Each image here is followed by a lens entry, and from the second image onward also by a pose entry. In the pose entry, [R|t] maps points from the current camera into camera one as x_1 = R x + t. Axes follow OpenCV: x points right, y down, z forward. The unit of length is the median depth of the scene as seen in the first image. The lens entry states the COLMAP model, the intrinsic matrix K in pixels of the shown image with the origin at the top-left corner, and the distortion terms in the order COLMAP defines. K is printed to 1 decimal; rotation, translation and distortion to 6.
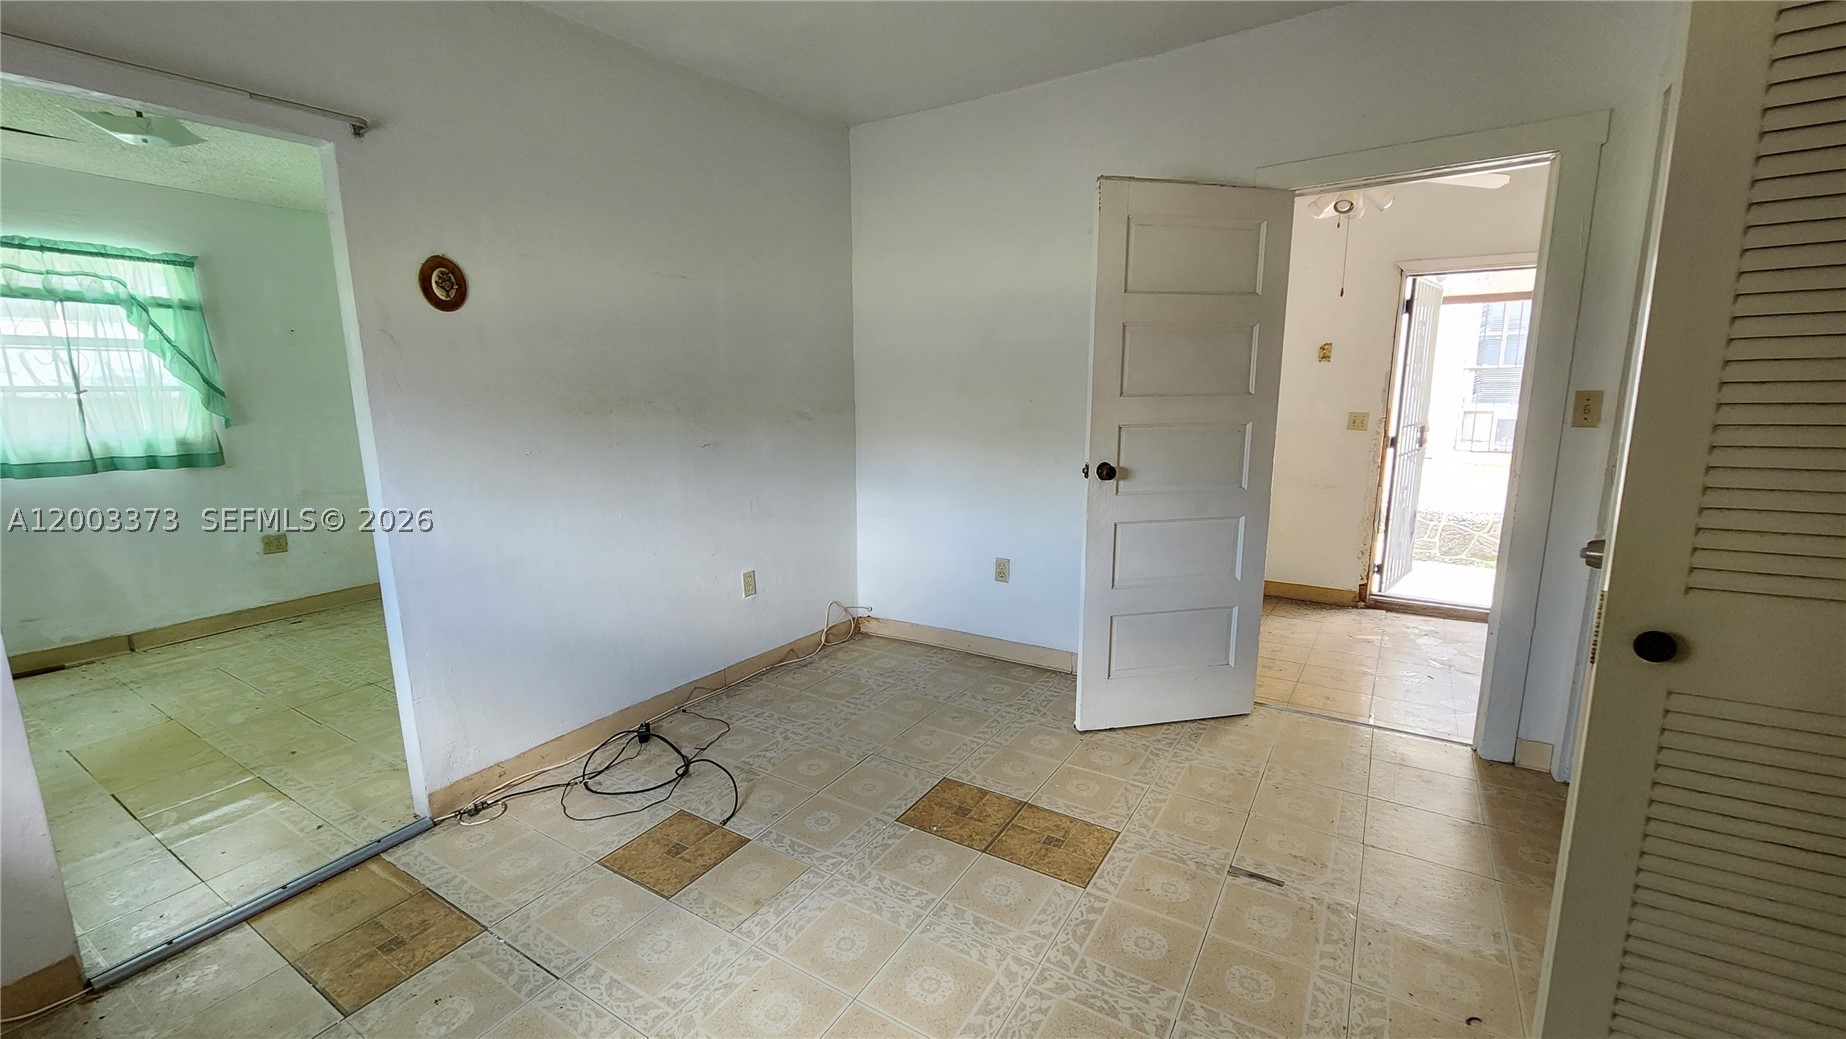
lens RADIAL K [[747.0, 0, 928.4], [0, 747.0, 521.3], [0, 0, 1]] dist [0.001973, -0.001939]
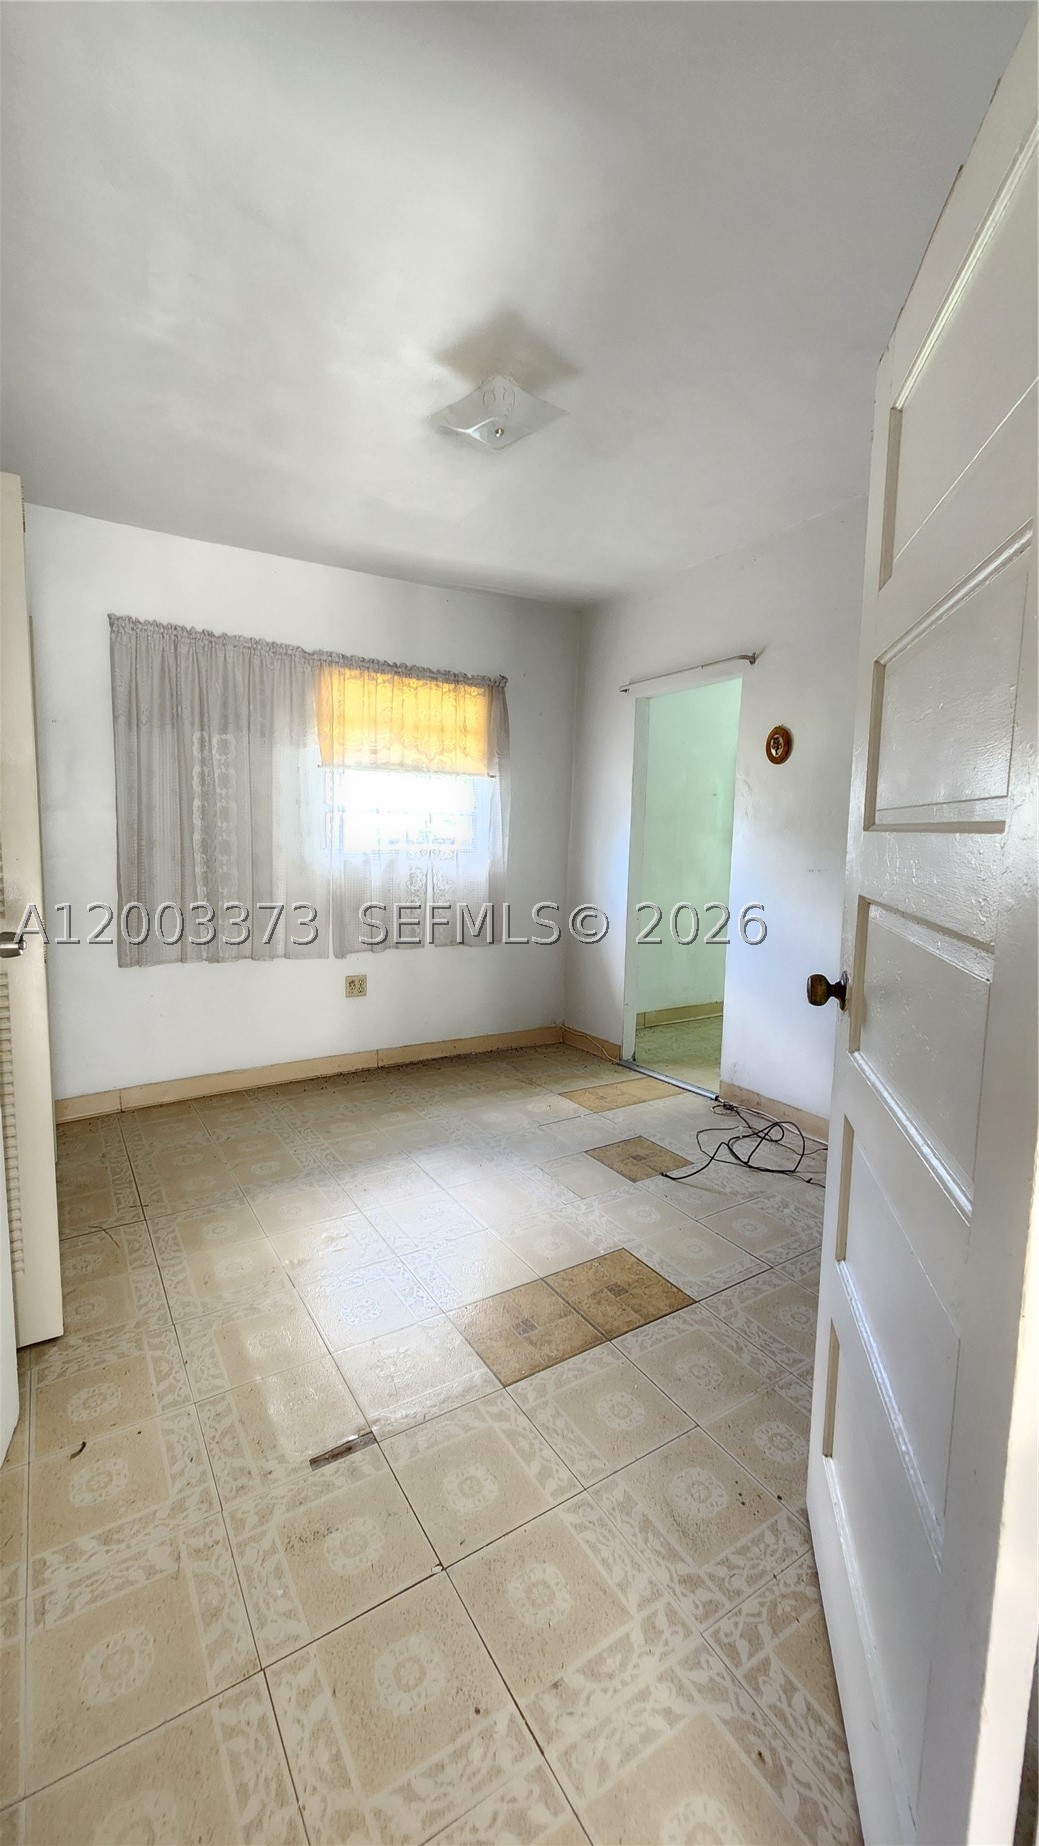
lens RADIAL K [[747.0, 0, 514.7], [0, 747.0, 932.6], [0, 0, 1]] dist [0.001973, -0.001939]
pose [[-0.442521, 0.129524, -0.887355, 0.874173], [-0.167291, 0.960220, 0.223588, -0.207679], [0.881016, 0.247389, -0.403249, 1.202174]]
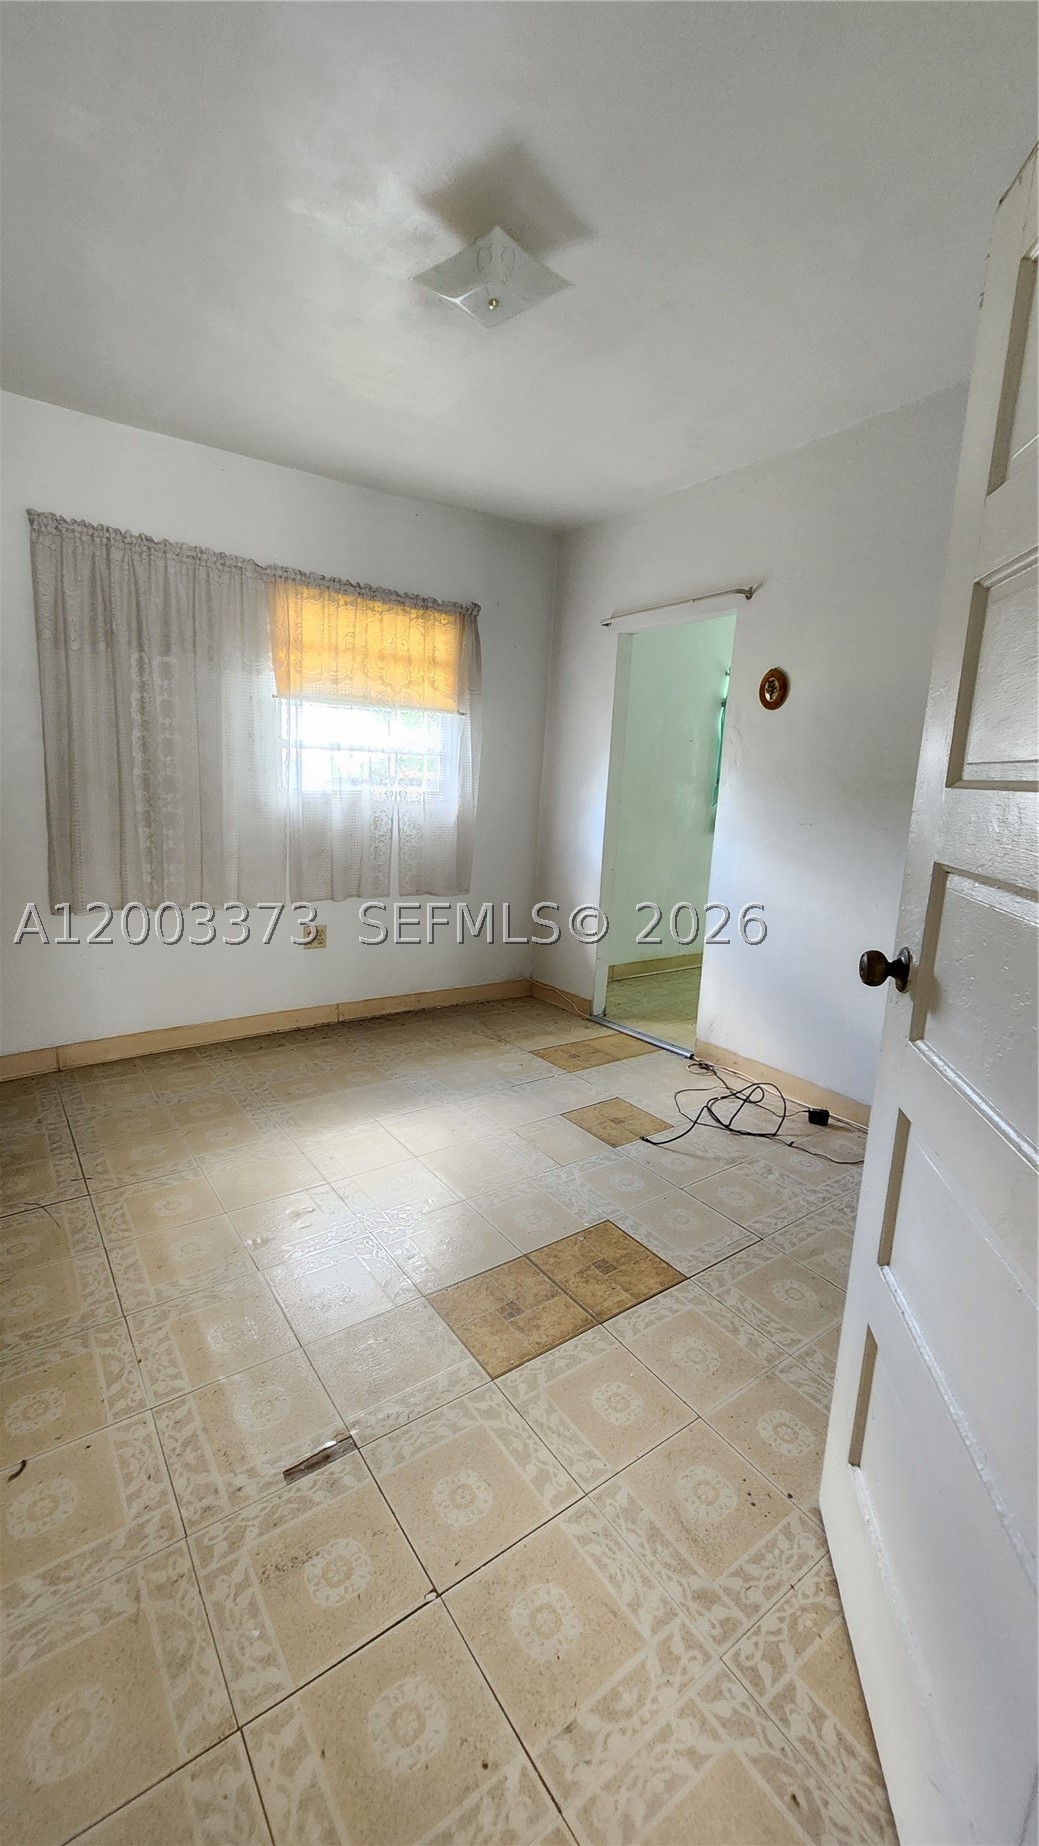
lens RADIAL K [[747.0, 0, 514.3], [0, 747.0, 932.3], [0, 0, 1]] dist [0.001973, -0.001939]
pose [[-0.386001, 0.190352, -0.902646, 0.814034], [-0.197611, 0.938704, 0.282461, -0.193961], [0.901084, 0.287403, -0.324725, 1.126304]]
